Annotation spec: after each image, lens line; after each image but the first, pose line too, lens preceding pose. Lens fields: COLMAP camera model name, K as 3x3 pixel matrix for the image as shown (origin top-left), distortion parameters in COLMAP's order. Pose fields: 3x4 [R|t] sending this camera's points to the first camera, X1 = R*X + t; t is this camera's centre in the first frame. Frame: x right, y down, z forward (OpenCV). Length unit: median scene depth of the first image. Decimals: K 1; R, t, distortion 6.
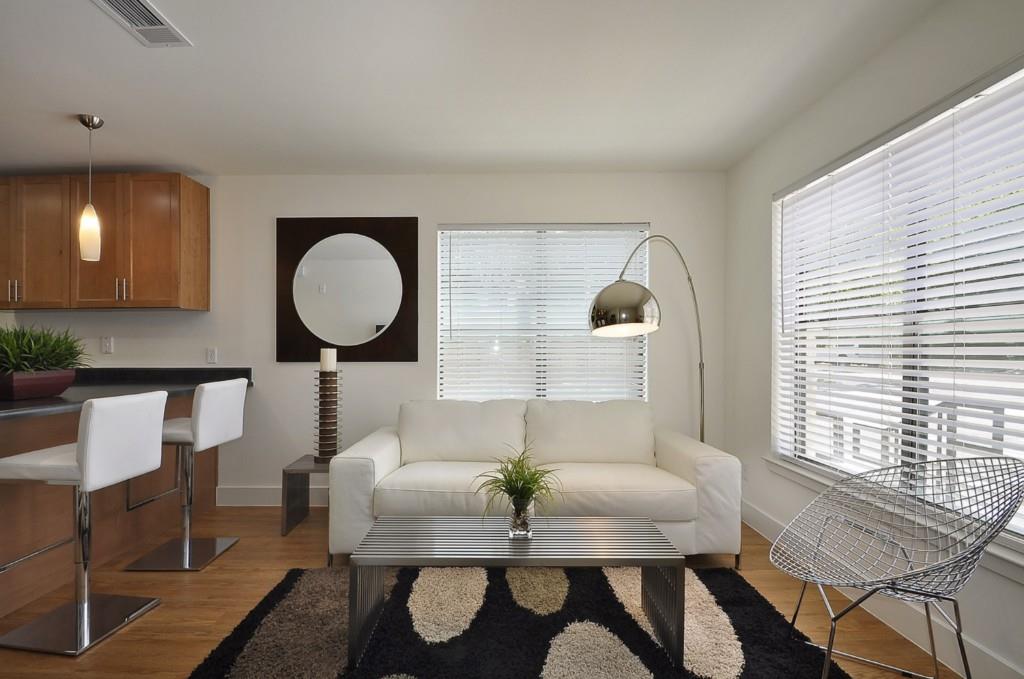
lens RADIAL K [[458.9, 0, 484.2], [0, 458.9, 349.5], [0, 0, 1]] dist [0.001837, 0.000179]
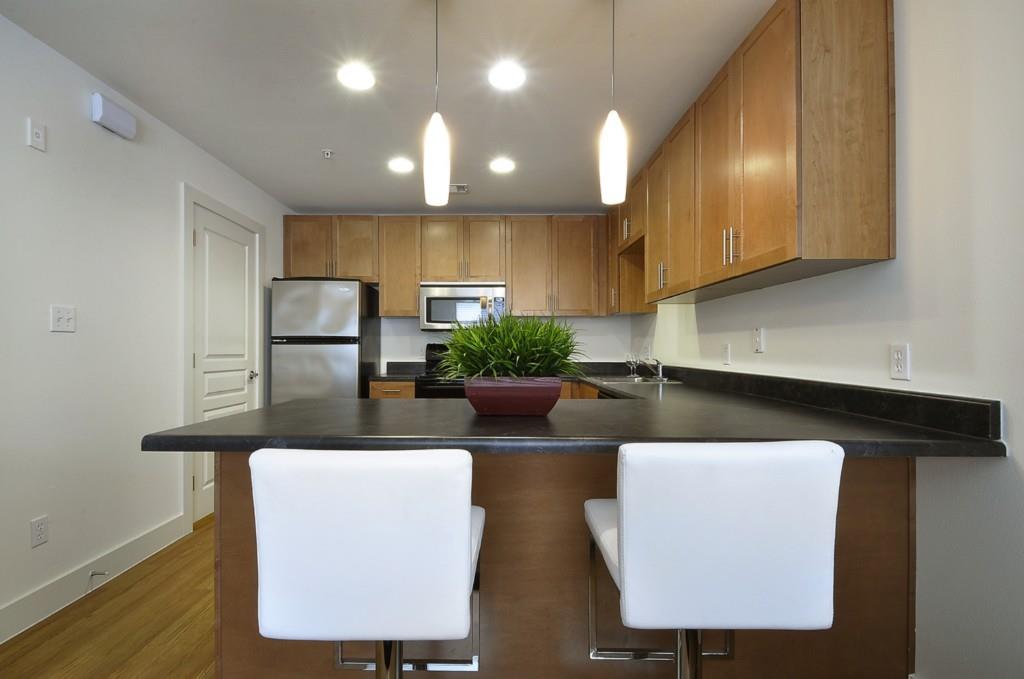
lens RADIAL K [[419.4, 0, 503.4], [0, 419.4, 348.6], [0, 0, 1]] dist [-0.000991, -0.000235]
pose [[0.027837, 0.000436, -0.999612, -0.281039], [-0.003280, 0.999995, 0.000345, 0.003456], [0.999607, 0.003269, 0.027838, 0.813440]]
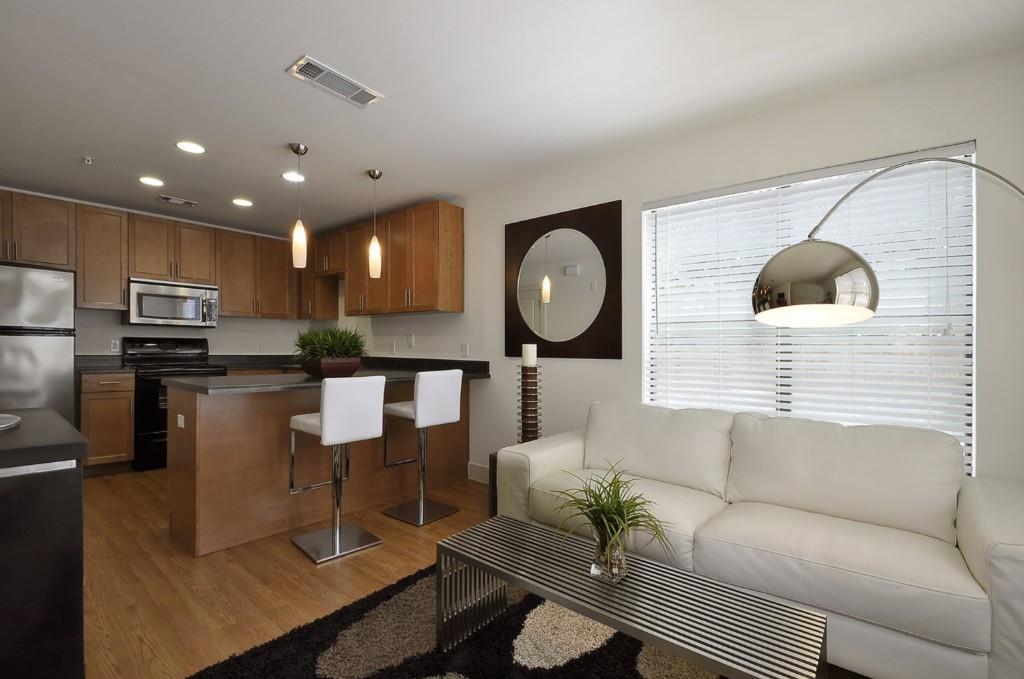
lens RADIAL K [[459.1, 0, 497.2], [0, 459.1, 348.1], [0, 0, 1]] dist [0.000706, 0.000056]
pose [[0.792524, 0.011433, -0.609734, 0.247872], [-0.012193, 0.999921, 0.002900, 0.004946], [0.609719, 0.005136, 0.792601, 0.152312]]
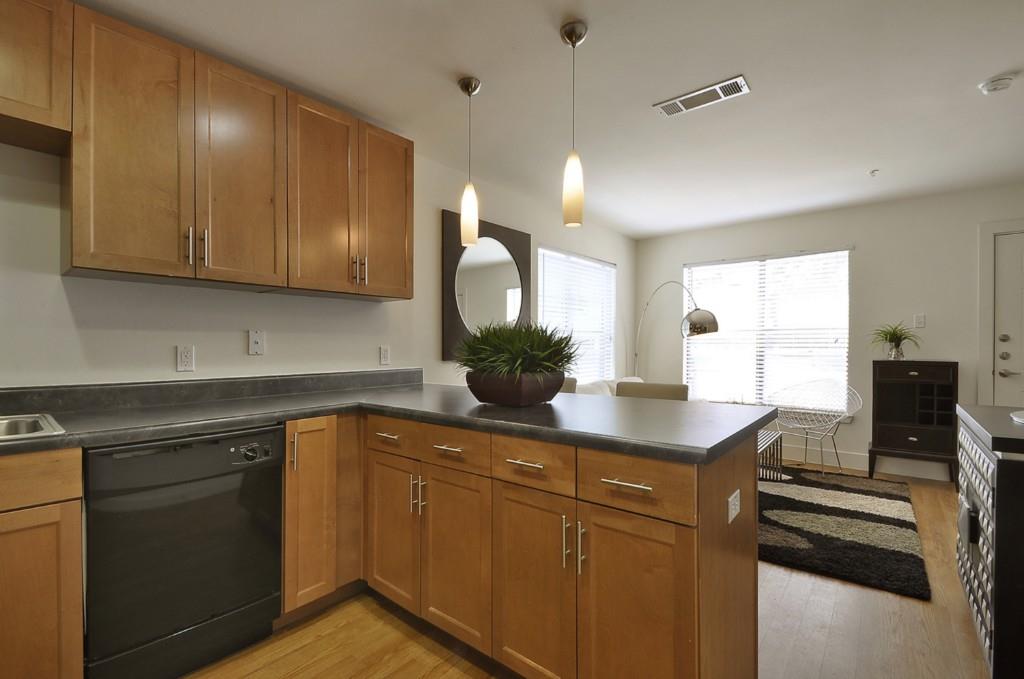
lens RADIAL K [[459.1, 0, 497.2], [0, 459.1, 348.1], [0, 0, 1]] dist [0.000706, 0.000056]
pose [[0.619121, -0.009796, 0.785234, -1.450093], [0.005687, 0.999952, 0.007991, -0.007694], [-0.785275, -0.000482, 0.619147, 0.410121]]
